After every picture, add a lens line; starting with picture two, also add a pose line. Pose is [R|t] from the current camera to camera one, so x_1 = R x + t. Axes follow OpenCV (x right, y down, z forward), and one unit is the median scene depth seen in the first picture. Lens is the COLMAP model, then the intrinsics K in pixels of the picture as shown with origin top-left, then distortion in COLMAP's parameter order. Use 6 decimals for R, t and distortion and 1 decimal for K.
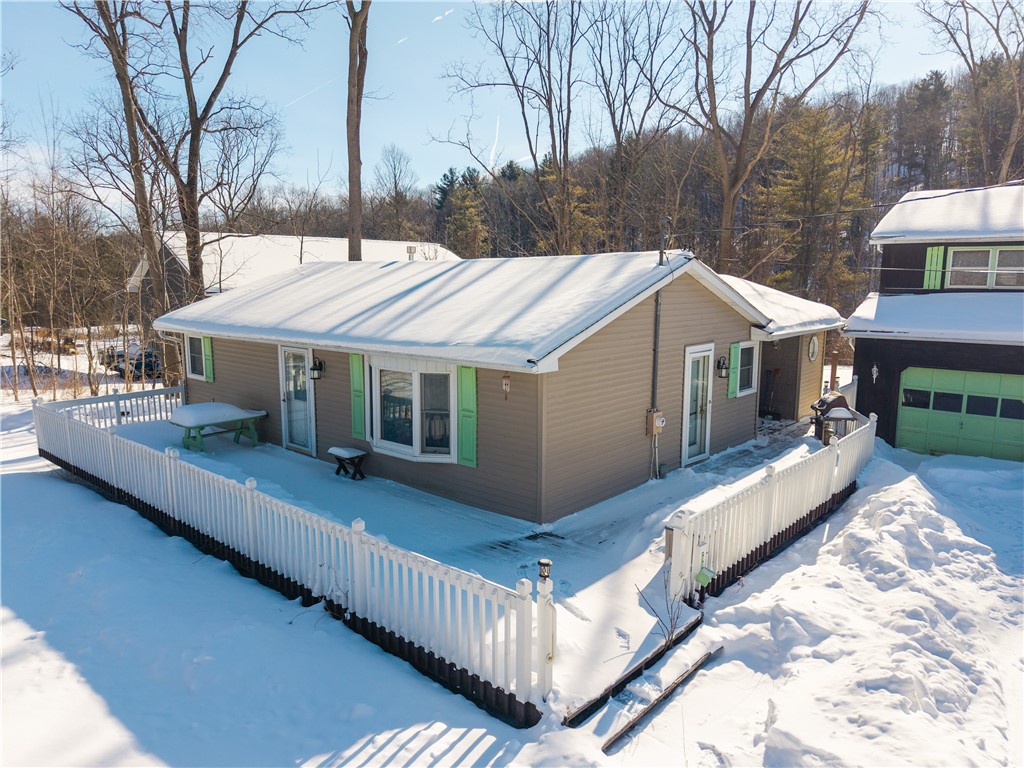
lens RADIAL K [[684.9, 0, 514.6], [0, 684.9, 384.5], [0, 0, 1]] dist [0.028994, -0.024930]
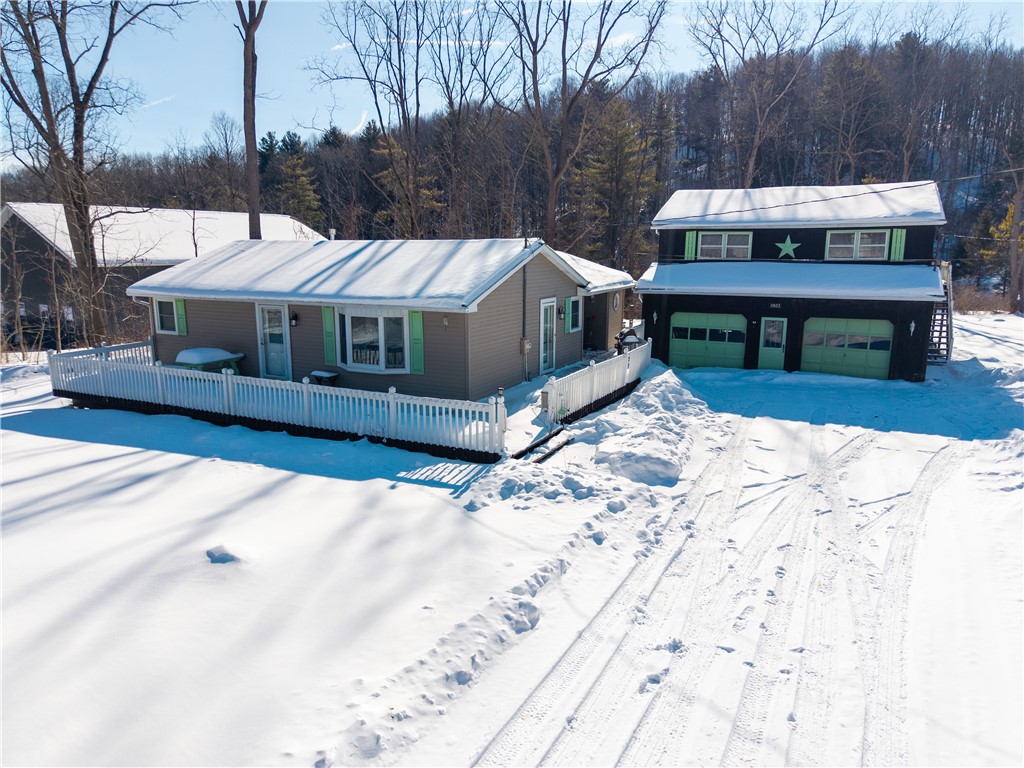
lens RADIAL K [[684.9, 0, 508.3], [0, 684.9, 381.6], [0, 0, 1]] dist [0.028994, -0.024930]
pose [[0.970418, -0.047071, 0.236798, -0.155833], [0.037099, 0.998234, 0.046395, 0.044869], [-0.238563, -0.036238, 0.970451, -0.398228]]
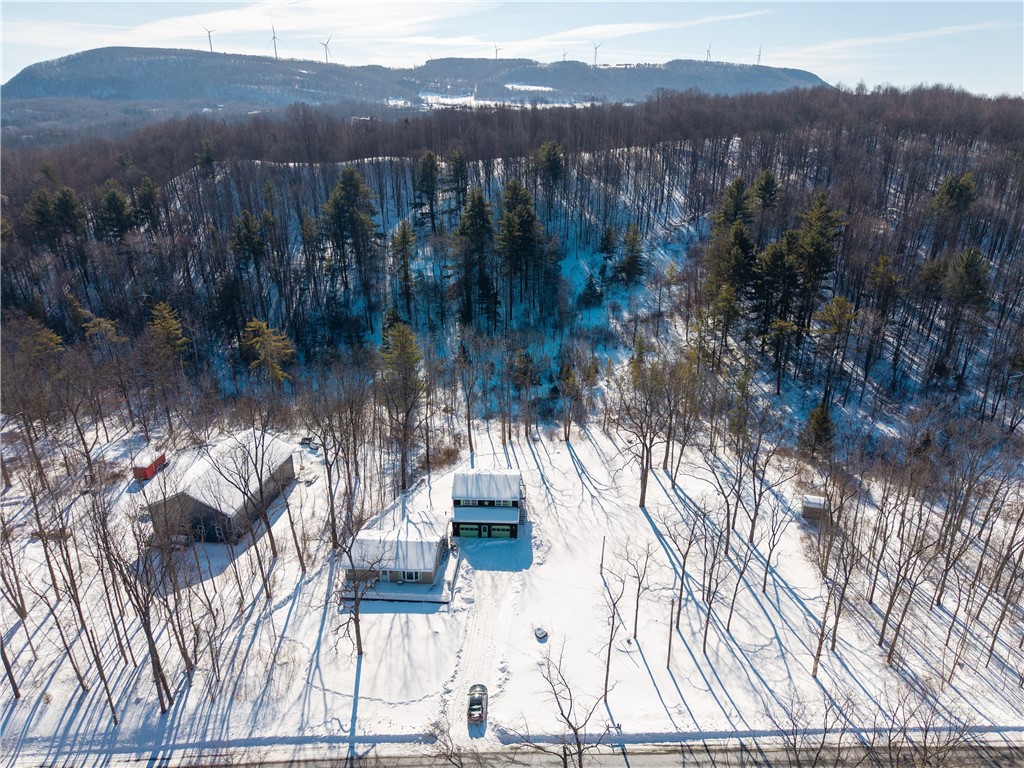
lens RADIAL K [[684.9, 0, 508.3], [0, 684.9, 389.7], [0, 0, 1]] dist [0.028994, -0.024930]
pose [[0.799173, -0.226861, 0.556647, -2.163539], [0.093426, 0.961672, 0.257797, -2.689332], [-0.593796, -0.154019, 0.789737, -3.799570]]
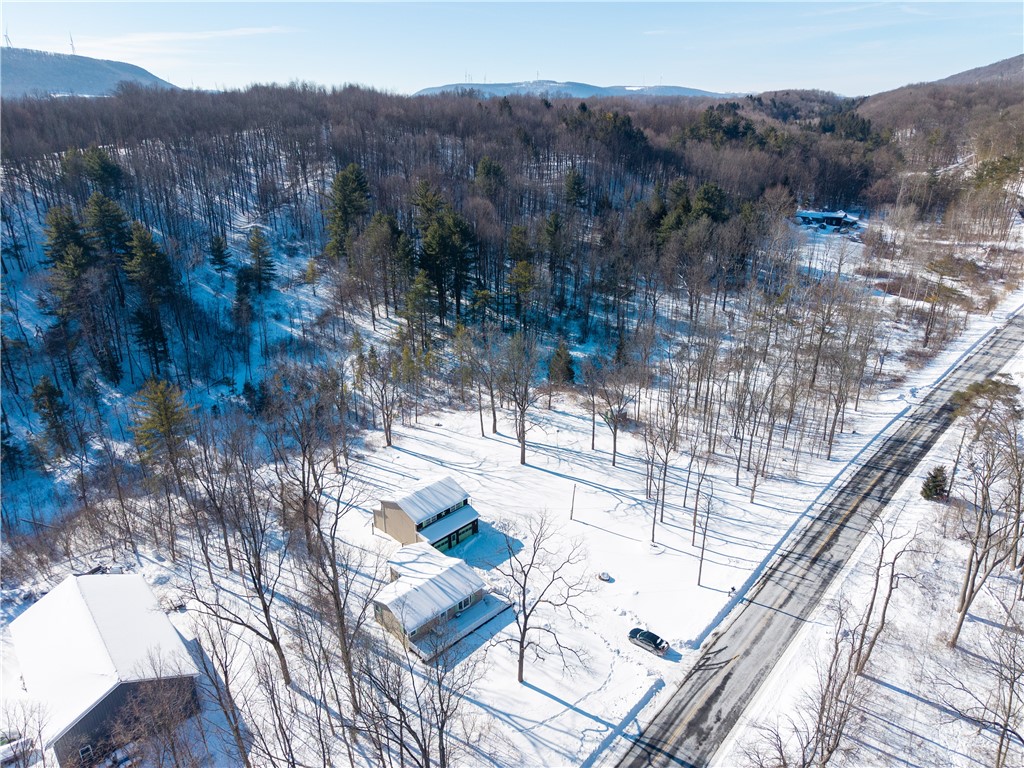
lens RADIAL K [[684.9, 0, 515.4], [0, 684.9, 390.7], [0, 0, 1]] dist [0.028994, -0.024930]
pose [[0.066938, -0.381747, 0.921840, -4.196721], [0.152065, 0.917022, 0.368710, -3.245942], [-0.986101, 0.115499, 0.119434, -0.471546]]
